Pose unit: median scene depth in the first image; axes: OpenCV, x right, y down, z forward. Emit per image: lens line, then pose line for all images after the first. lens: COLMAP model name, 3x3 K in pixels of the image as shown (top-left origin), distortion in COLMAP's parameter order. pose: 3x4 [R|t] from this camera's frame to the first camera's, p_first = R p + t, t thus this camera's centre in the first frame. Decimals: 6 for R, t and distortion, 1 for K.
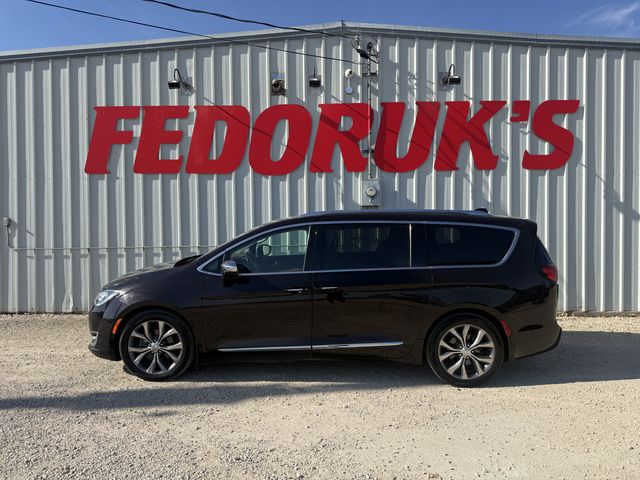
lens RADIAL K [[446.8, 0, 318.7], [0, 446.8, 240.5], [0, 0, 1]] dist [0.009828, -0.023133]
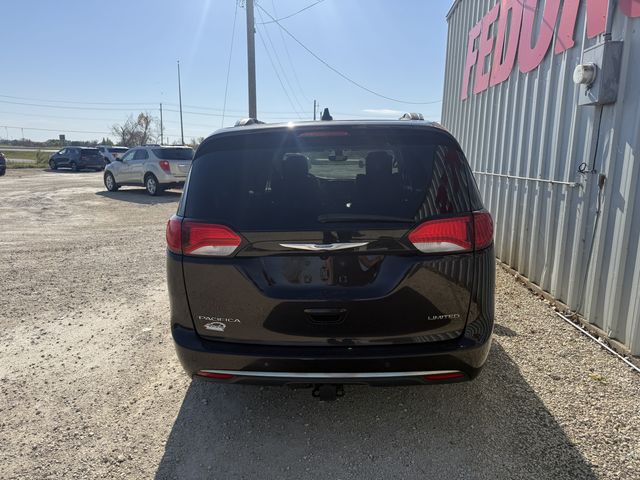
lens RADIAL K [[446.8, 0, 320.8], [0, 446.8, 234.2], [0, 0, 1]] dist [0.009828, -0.023133]
pose [[-0.022151, 0.182566, -0.982944, 0.619454], [-0.036155, 0.982396, 0.183279, -0.016665], [0.999101, 0.039598, -0.015160, 0.707103]]
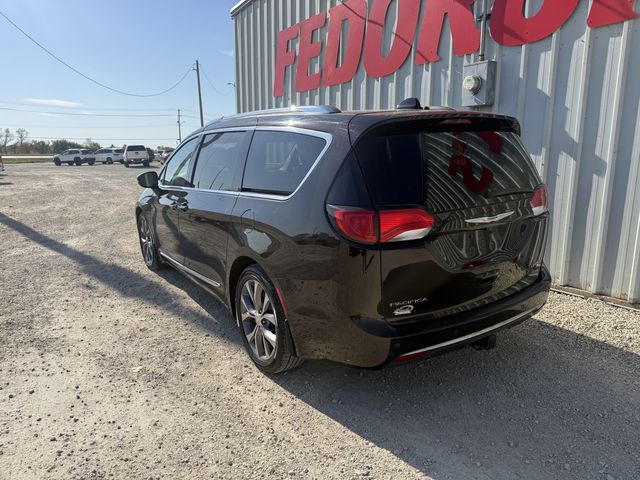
lens RADIAL K [[446.8, 0, 320.2], [0, 446.8, 241.7], [0, 0, 1]] dist [0.009828, -0.023133]
pose [[0.584071, 0.163700, -0.795024, 0.535344], [-0.021653, 0.982246, 0.186343, 0.001297], [0.811414, -0.091623, 0.577246, 0.408535]]
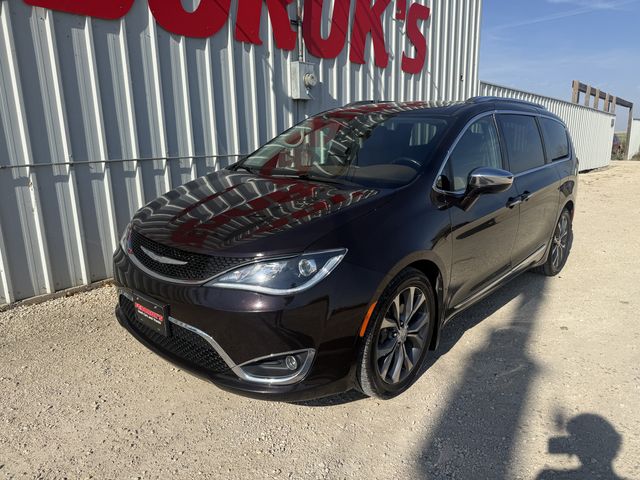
lens RADIAL K [[446.8, 0, 318.6], [0, 446.8, 243.9], [0, 0, 1]] dist [0.009828, -0.023133]
pose [[0.649636, -0.177505, 0.739233, -0.487843], [0.033161, 0.978051, 0.205708, 0.010423], [-0.759522, -0.109121, 0.641264, 0.447024]]
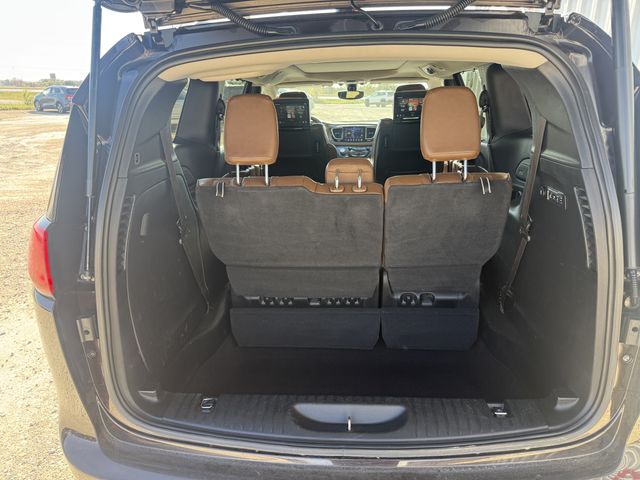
lens RADIAL K [[446.8, 0, 321.7], [0, 446.8, 240.5], [0, 0, 1]] dist [0.009828, -0.023133]
pose [[-0.025787, 0.322089, -0.946358, 0.457232], [-0.027178, 0.946097, 0.322740, -0.012921], [0.999298, 0.034042, -0.015643, 0.700288]]
